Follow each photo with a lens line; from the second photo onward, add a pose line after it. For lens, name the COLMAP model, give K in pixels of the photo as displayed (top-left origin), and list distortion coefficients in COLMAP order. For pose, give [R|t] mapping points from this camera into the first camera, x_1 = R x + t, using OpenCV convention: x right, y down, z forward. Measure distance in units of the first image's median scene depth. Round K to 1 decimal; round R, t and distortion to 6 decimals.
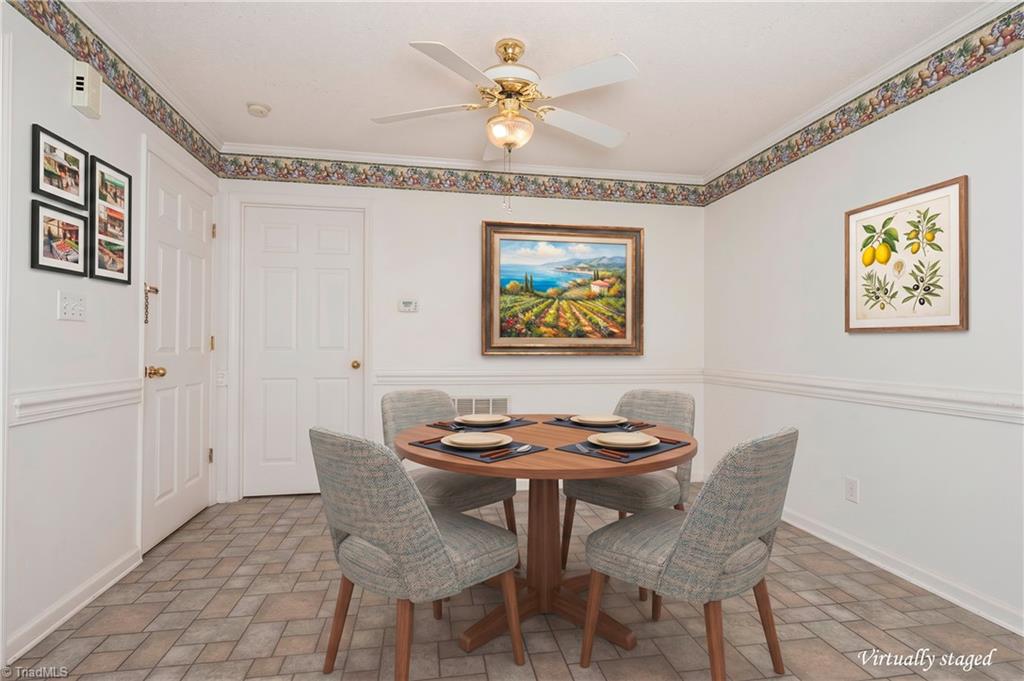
lens RADIAL K [[527.2, 0, 512.0], [0, 527.2, 340.5], [0, 0, 1]] dist [0.030667, 0.002242]
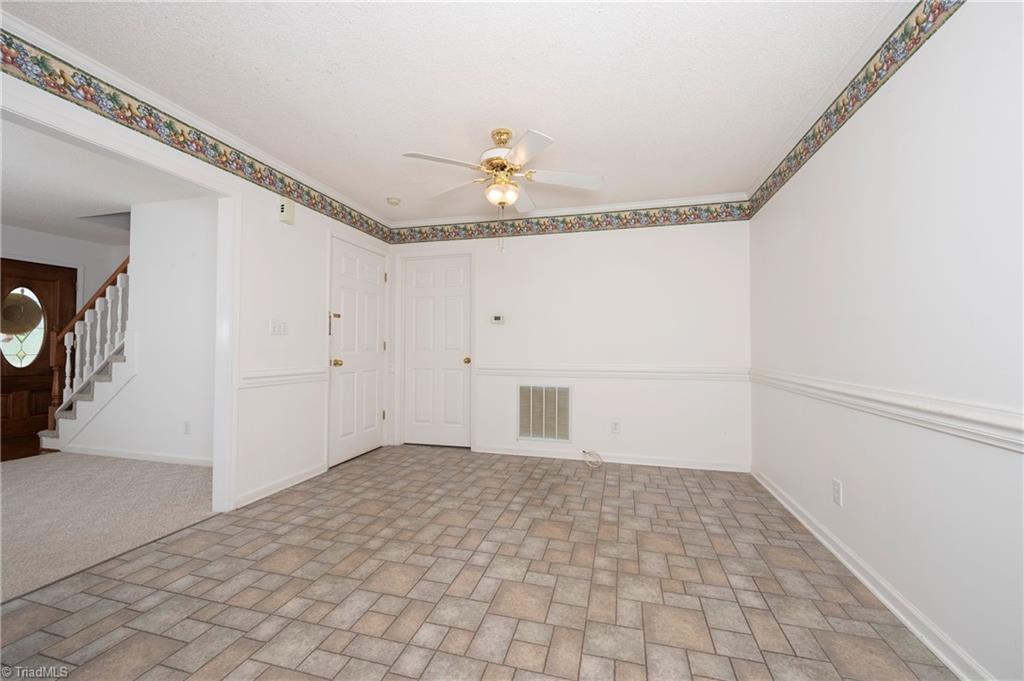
lens RADIAL K [[400.0, 0, 512.0], [0, 400.0, 340.5], [0, 0, 1]] dist [0.002003, -0.005859]
pose [[0.904767, -0.008765, -0.425817, 0.392722], [0.004405, 0.999927, -0.011223, 0.003703], [0.425884, 0.008279, 0.904740, 0.070763]]
